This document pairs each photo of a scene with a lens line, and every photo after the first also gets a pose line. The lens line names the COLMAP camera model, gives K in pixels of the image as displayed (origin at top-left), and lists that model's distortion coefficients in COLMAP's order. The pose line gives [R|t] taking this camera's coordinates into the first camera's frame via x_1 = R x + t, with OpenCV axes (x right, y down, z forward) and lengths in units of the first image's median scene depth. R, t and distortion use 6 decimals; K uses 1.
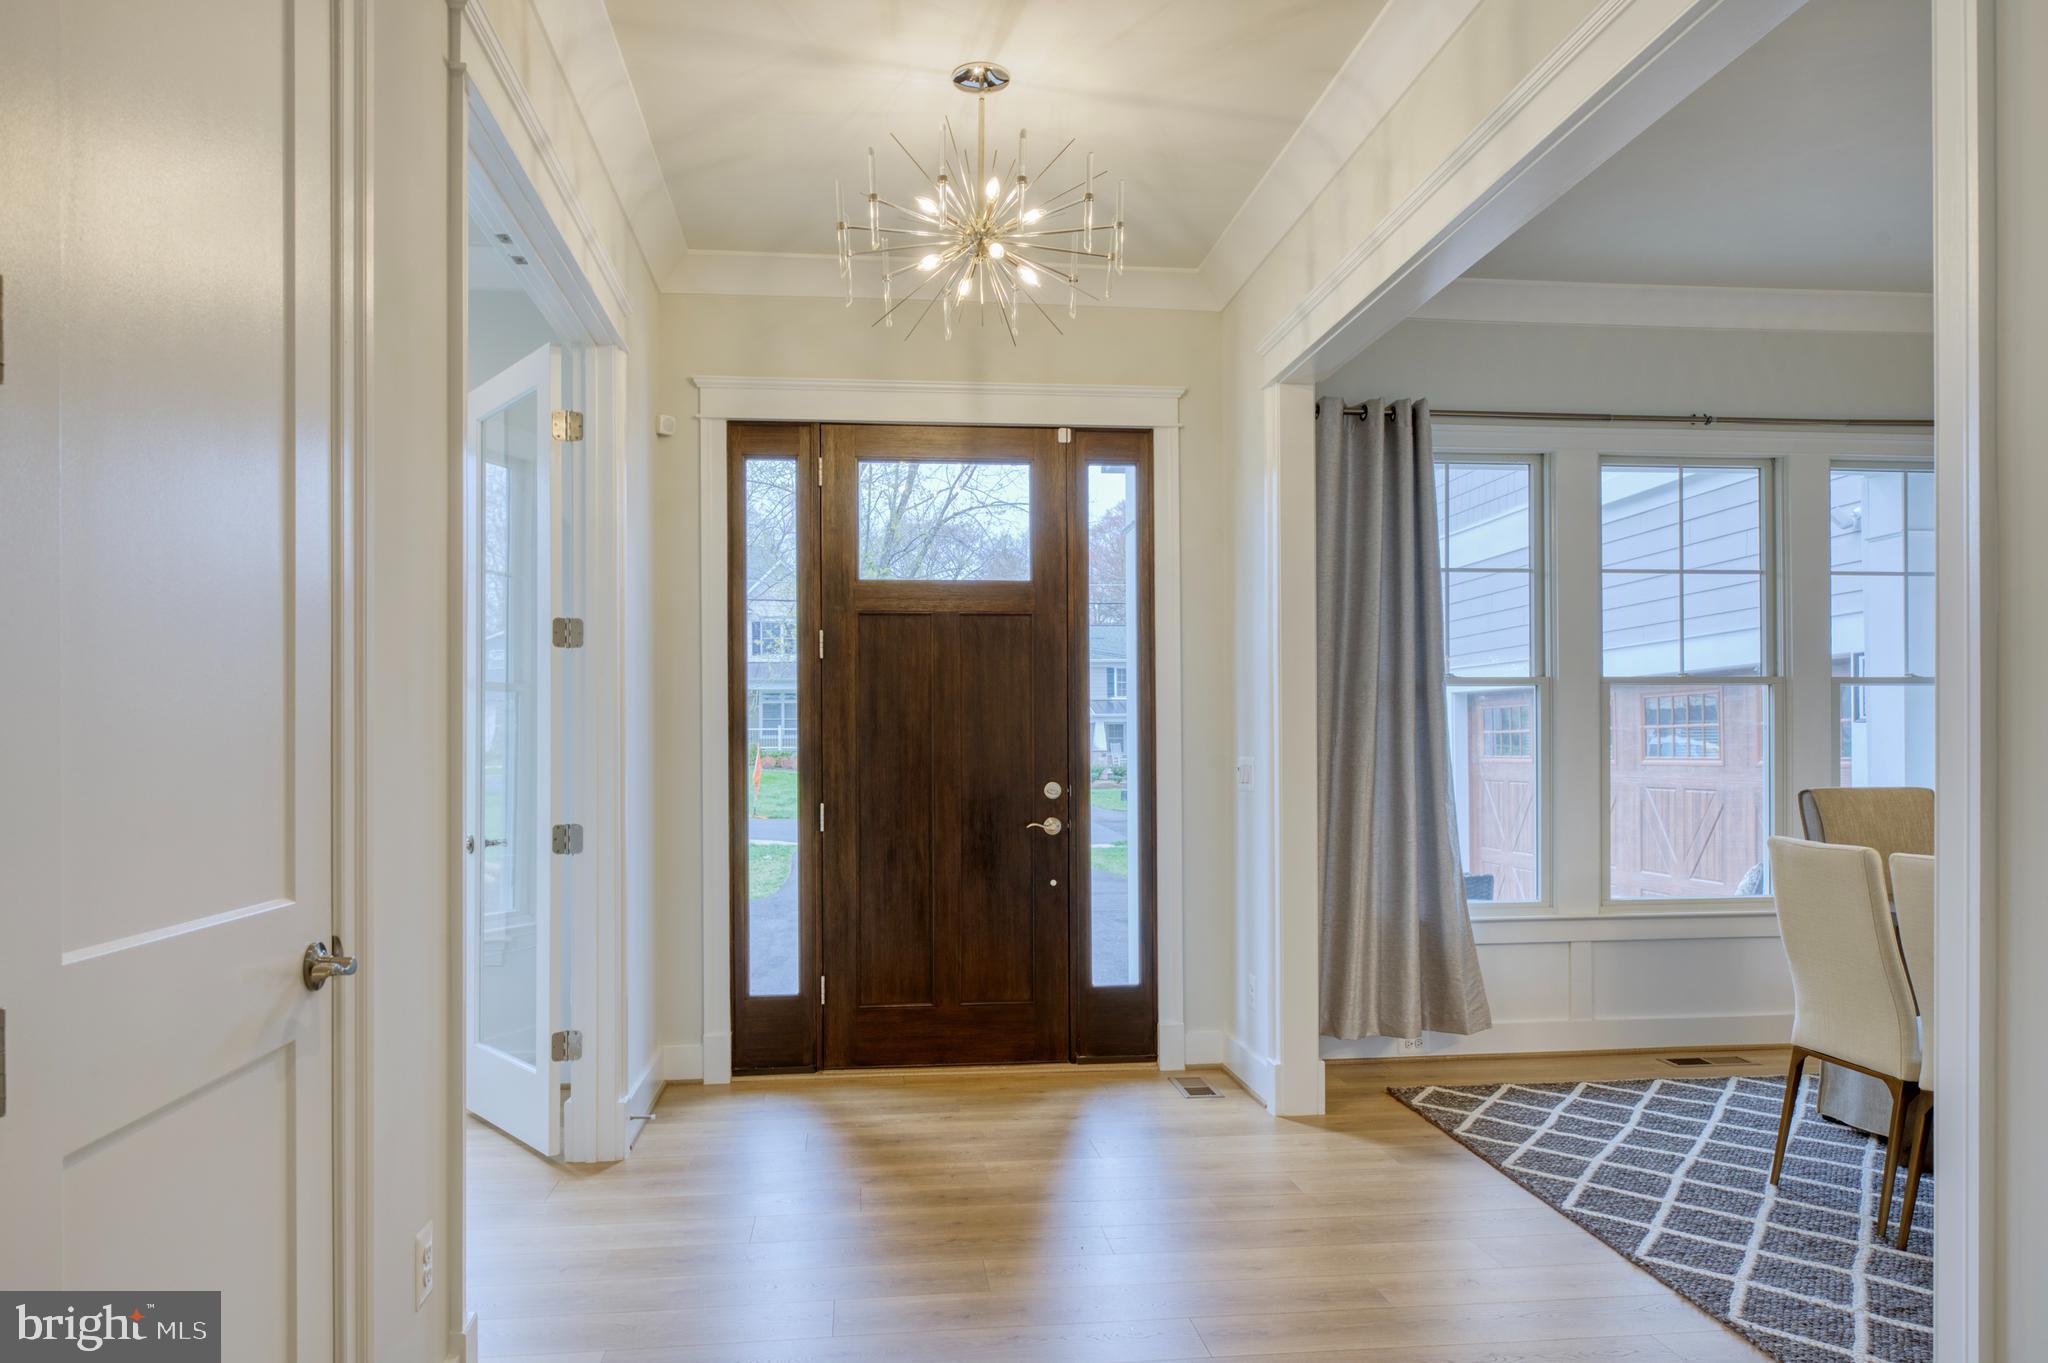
lens RADIAL K [[1334.5, 0, 1021.7], [0, 1334.5, 742.6], [0, 0, 1]] dist [0.005703, 0.000895]
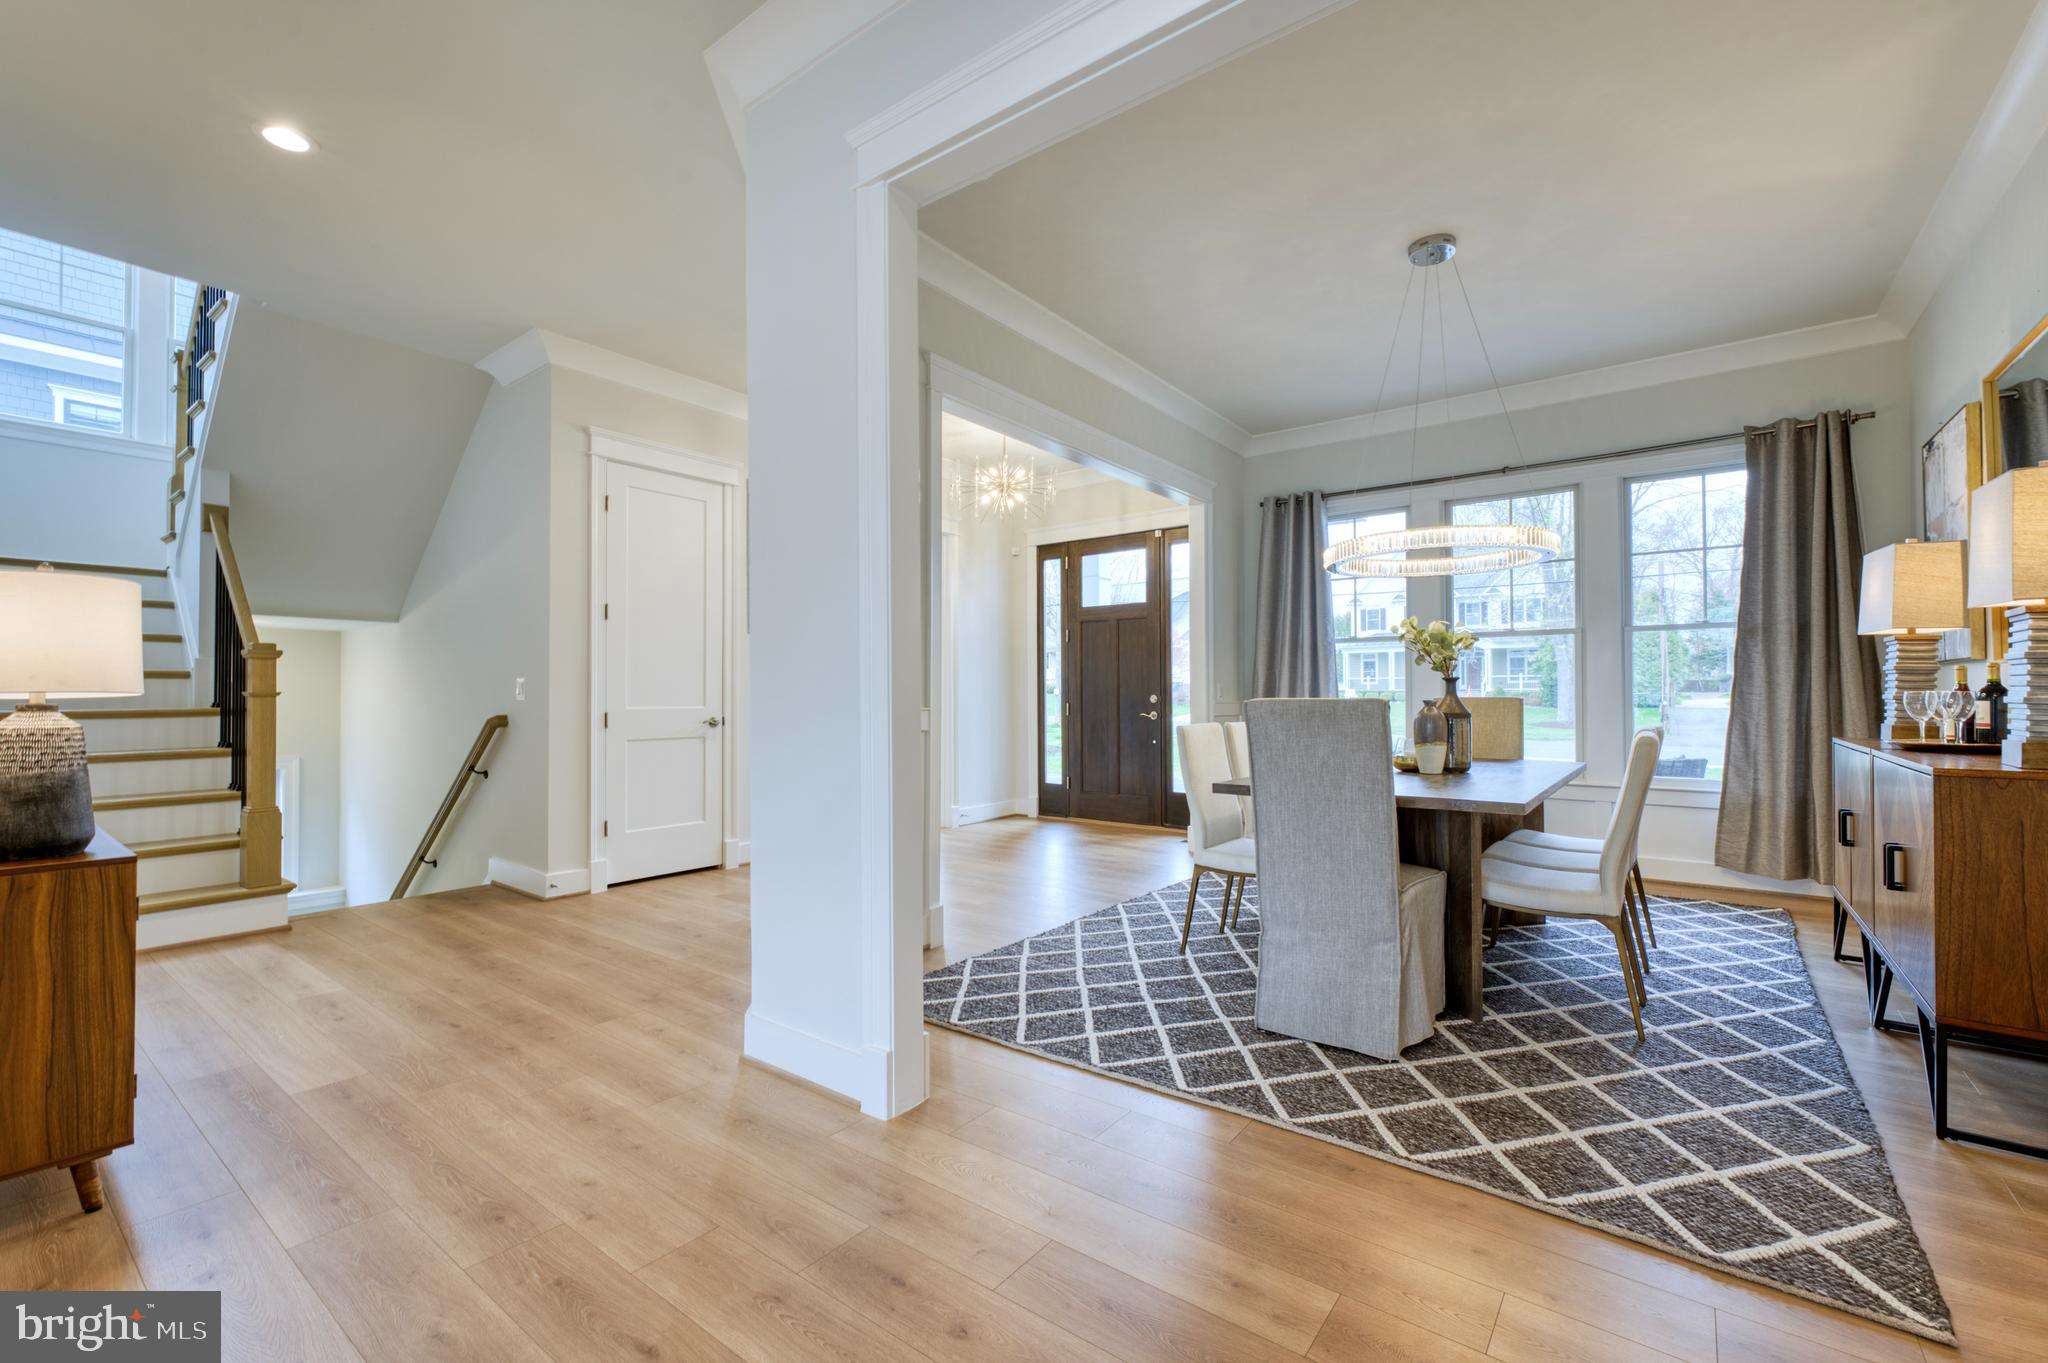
lens RADIAL K [[866.3, 0, 1024.0], [0, 866.3, 681.5], [0, 0, 1]] dist [-0.000363, -0.000022]
pose [[0.716977, -0.008378, -0.697046, 0.851956], [0.001324, 0.999942, -0.010657, 0.022657], [0.697096, 0.006718, 0.716947, -0.148392]]
